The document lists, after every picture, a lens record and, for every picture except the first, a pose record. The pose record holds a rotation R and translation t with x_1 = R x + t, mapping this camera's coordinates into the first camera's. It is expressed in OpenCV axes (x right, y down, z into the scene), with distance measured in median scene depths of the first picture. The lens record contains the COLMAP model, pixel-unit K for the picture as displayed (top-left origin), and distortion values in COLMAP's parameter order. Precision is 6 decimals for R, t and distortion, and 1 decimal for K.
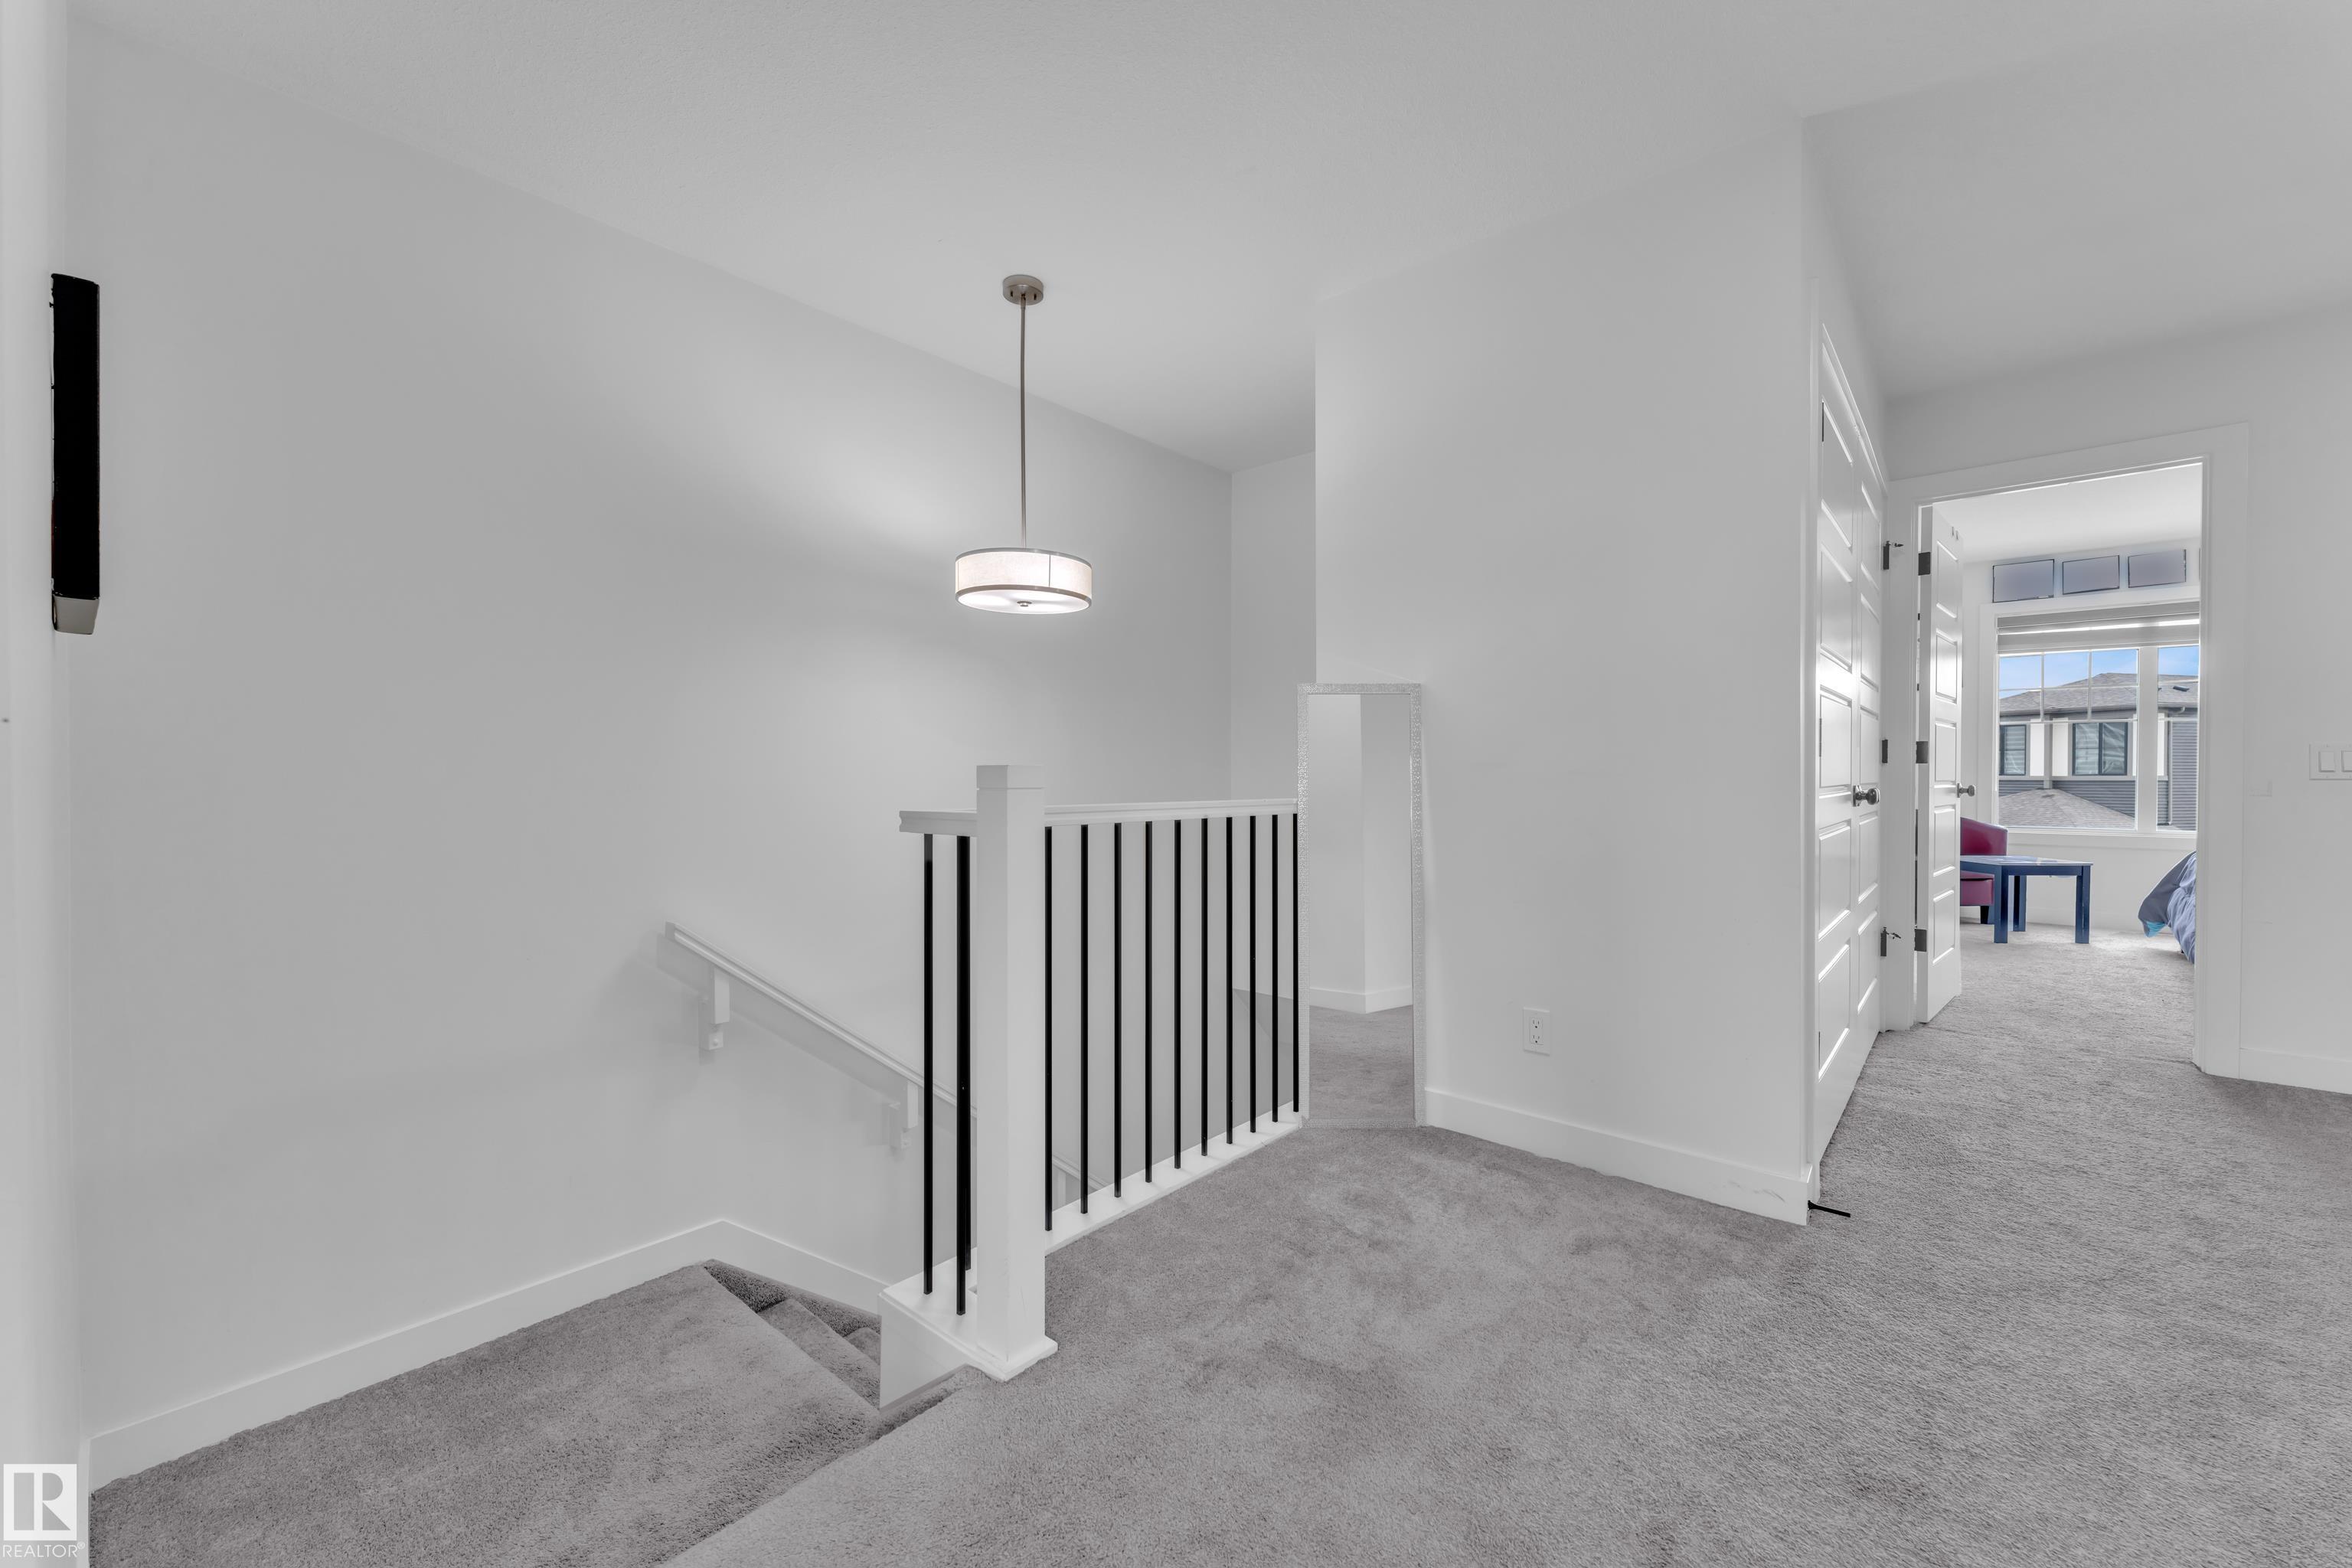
lens RADIAL K [[943.4, 0, 1176.6], [0, 943.4, 783.8], [0, 0, 1]] dist [0.002086, -0.000105]
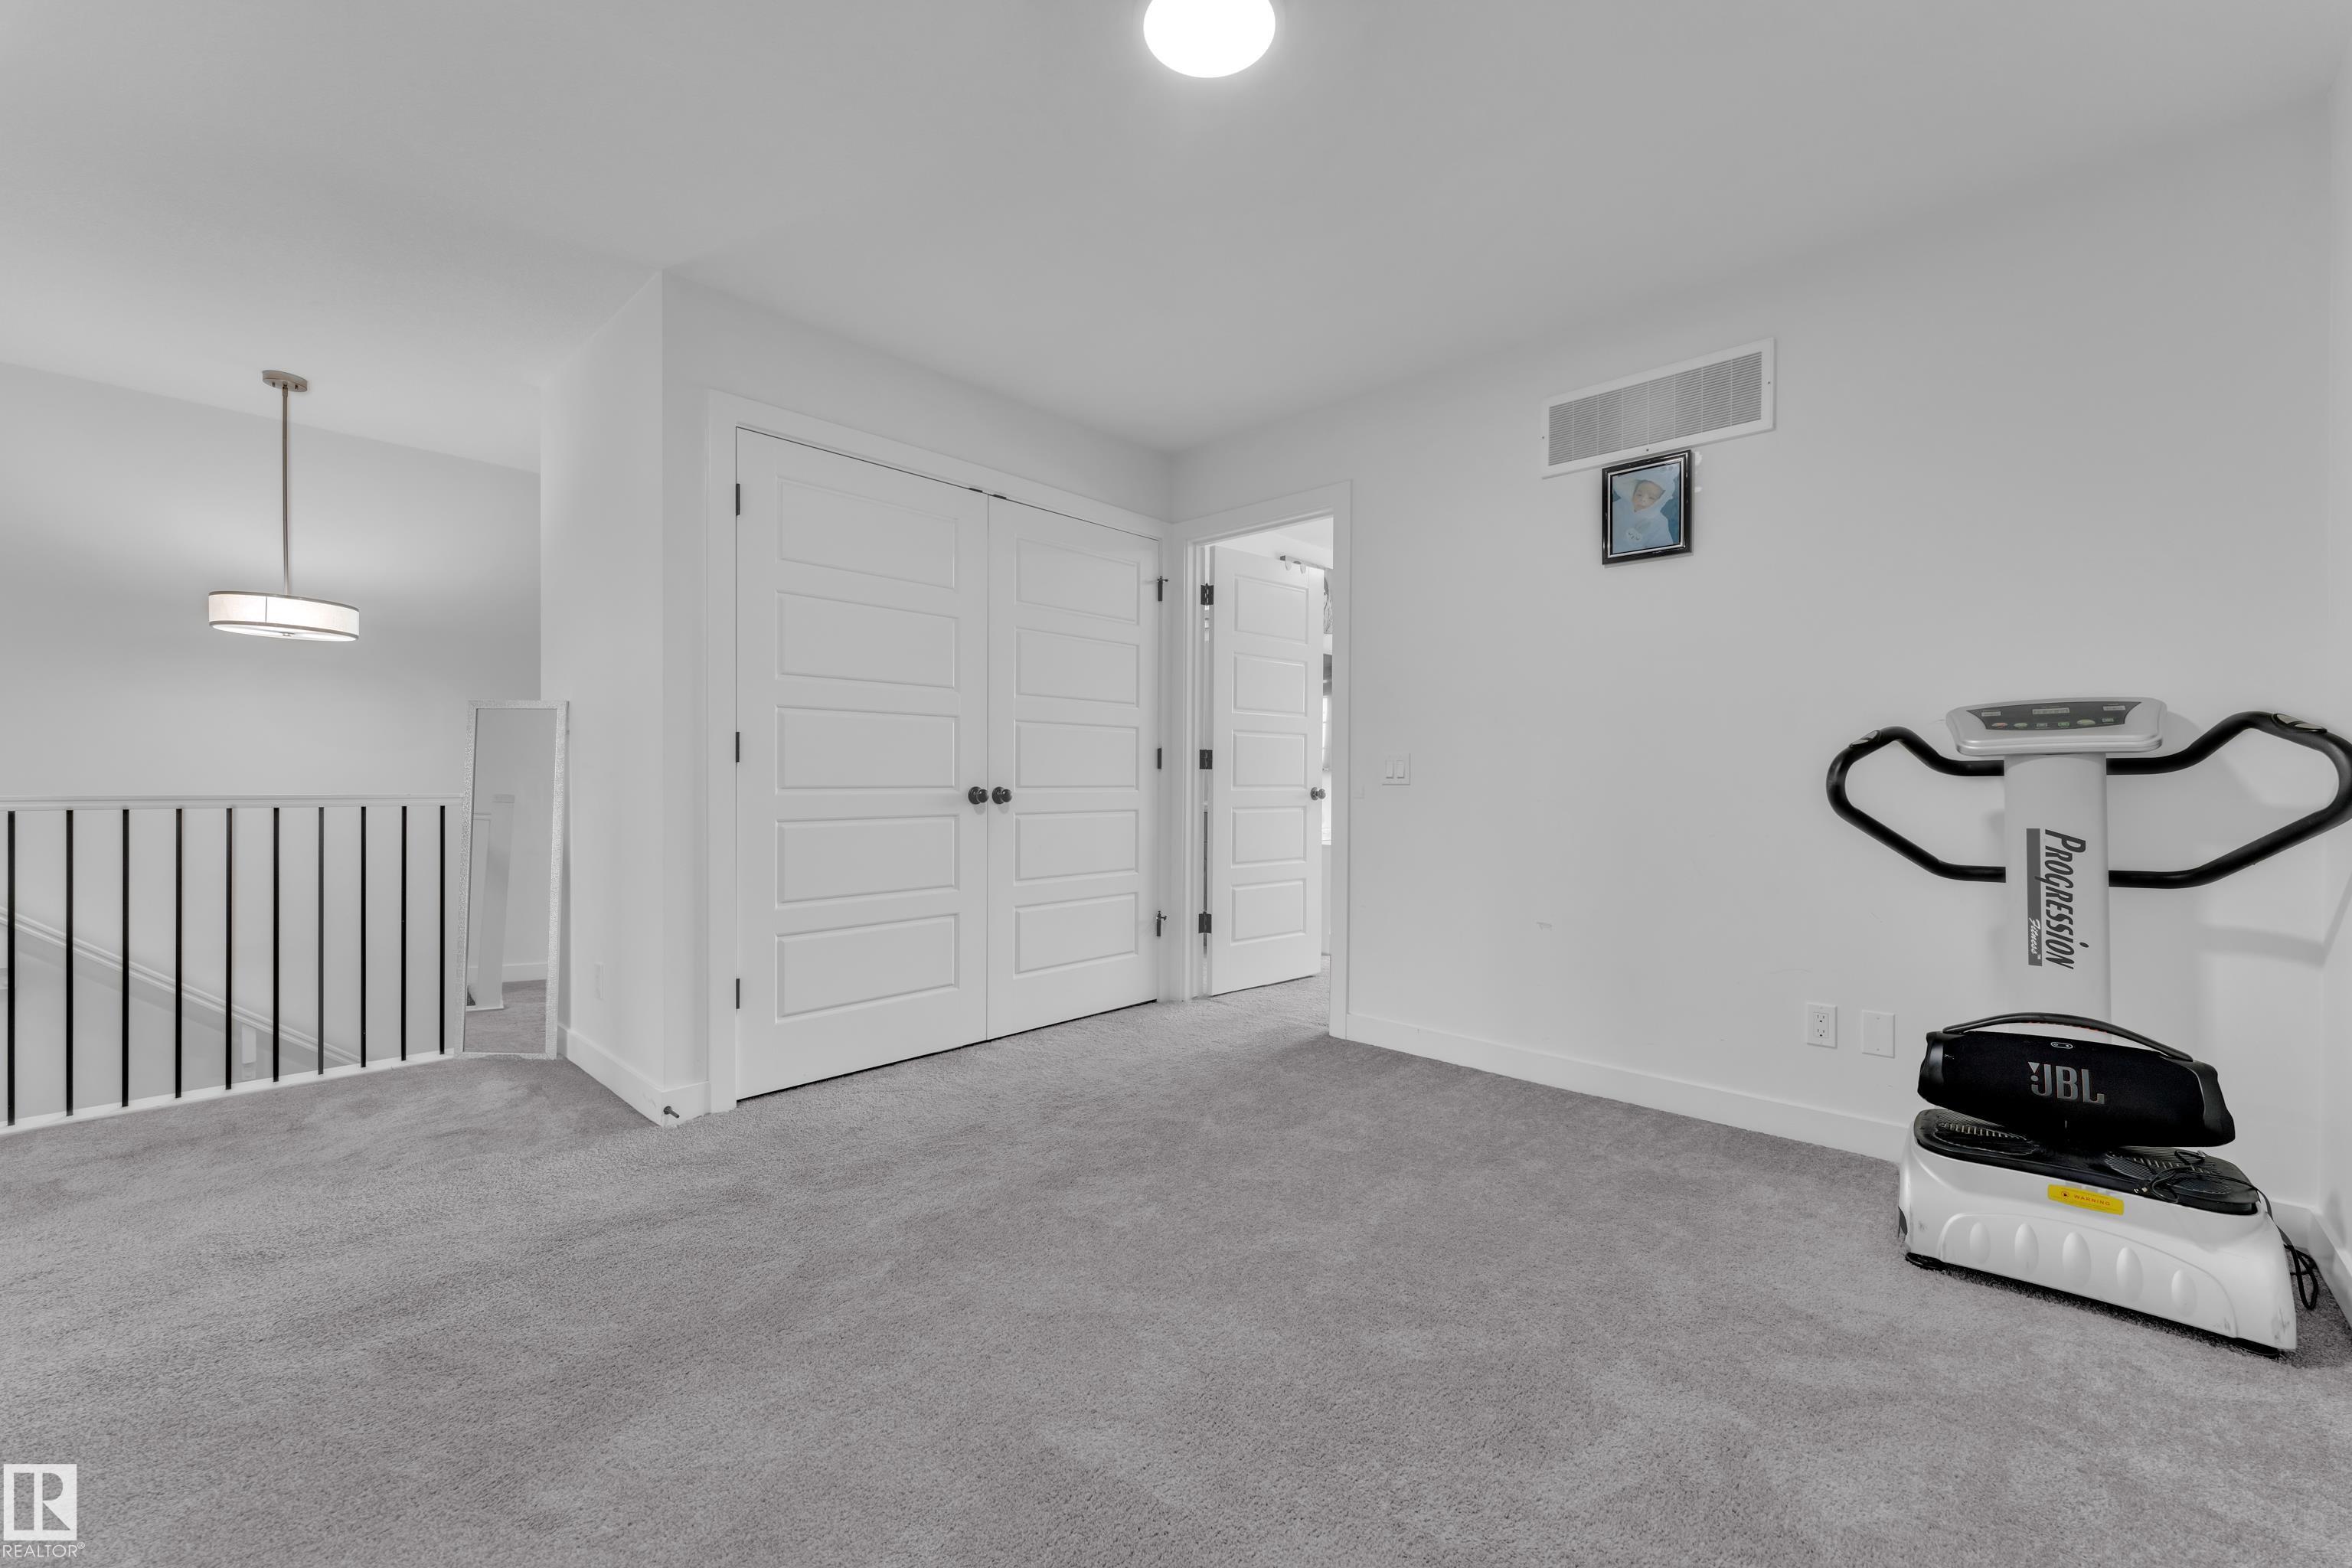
lens RADIAL K [[943.4, 0, 1165.6], [0, 943.4, 780.3], [0, 0, 1]] dist [0.002086, -0.000105]
pose [[0.999422, 0.008066, -0.033019, 0.615231], [-0.008156, 0.999963, -0.002603, -0.002906], [0.032997, 0.002871, 0.999451, -0.118648]]
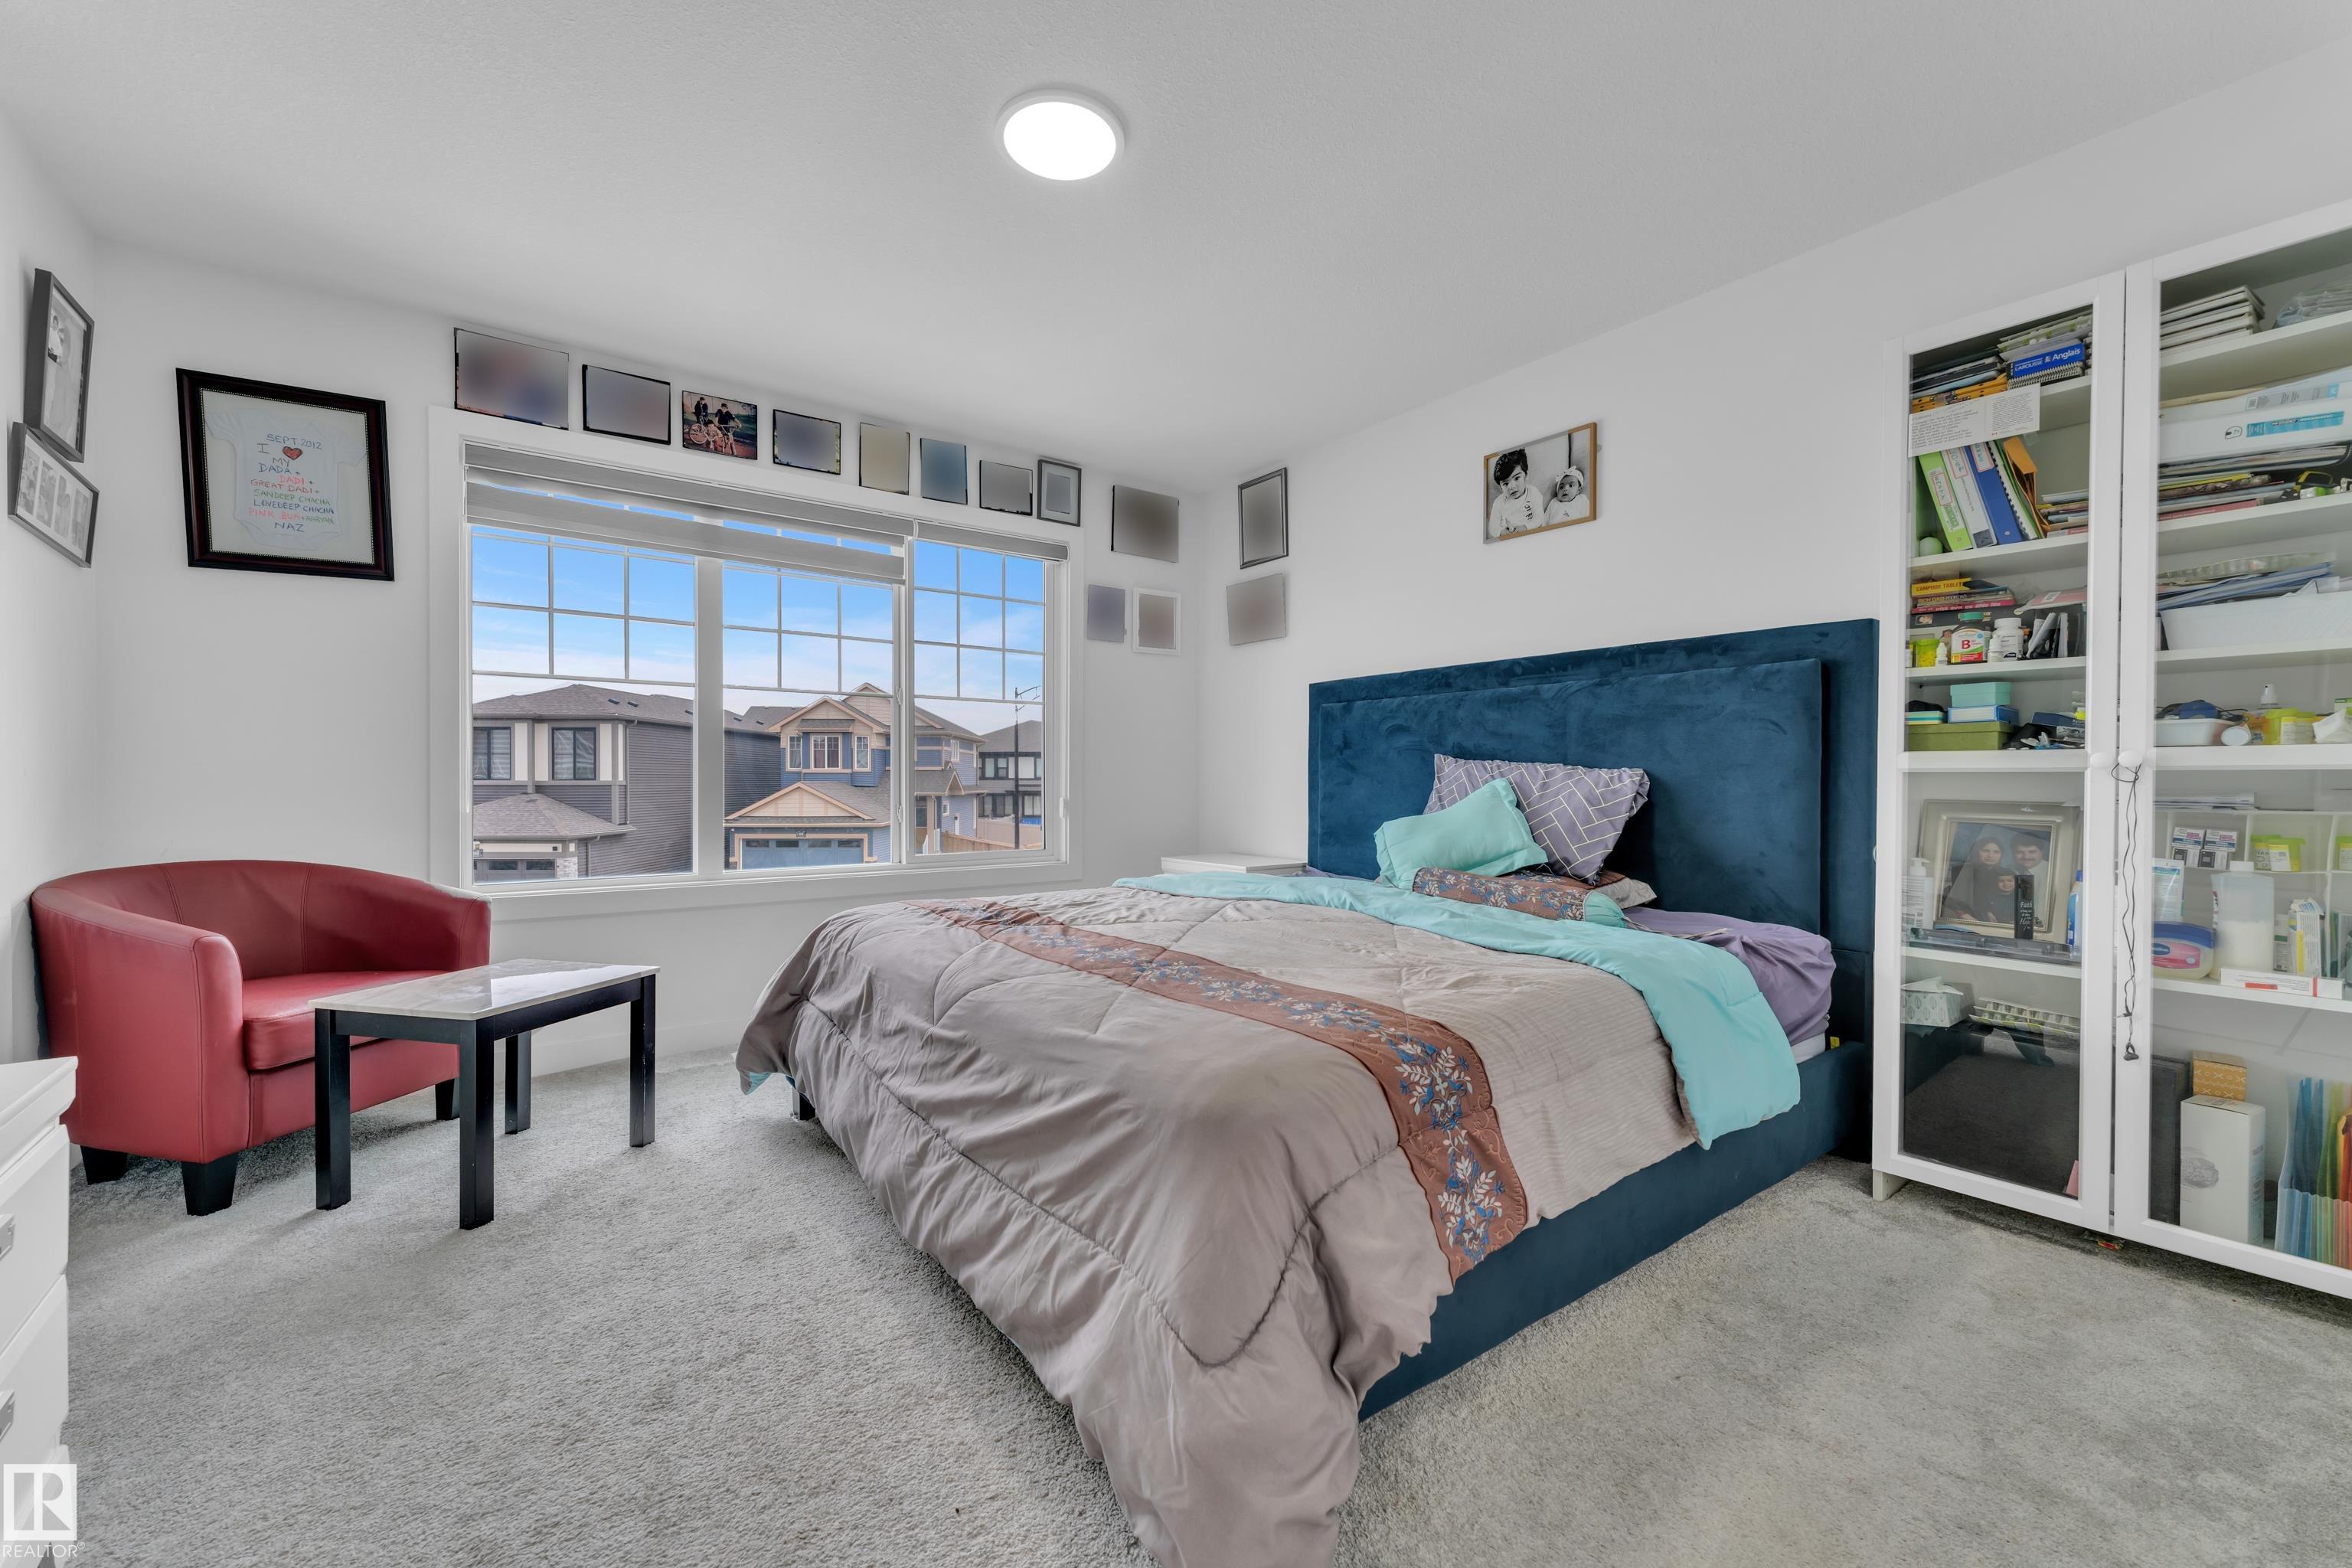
lens RADIAL K [[943.4, 0, 1166.3], [0, 943.4, 788.7], [0, 0, 1]] dist [0.002086, -0.000105]
pose [[0.229022, -0.007996, 0.973388, 0.664850], [0.008082, 0.999947, 0.006313, -0.006326], [-0.973388, 0.006421, 0.229074, 0.752605]]
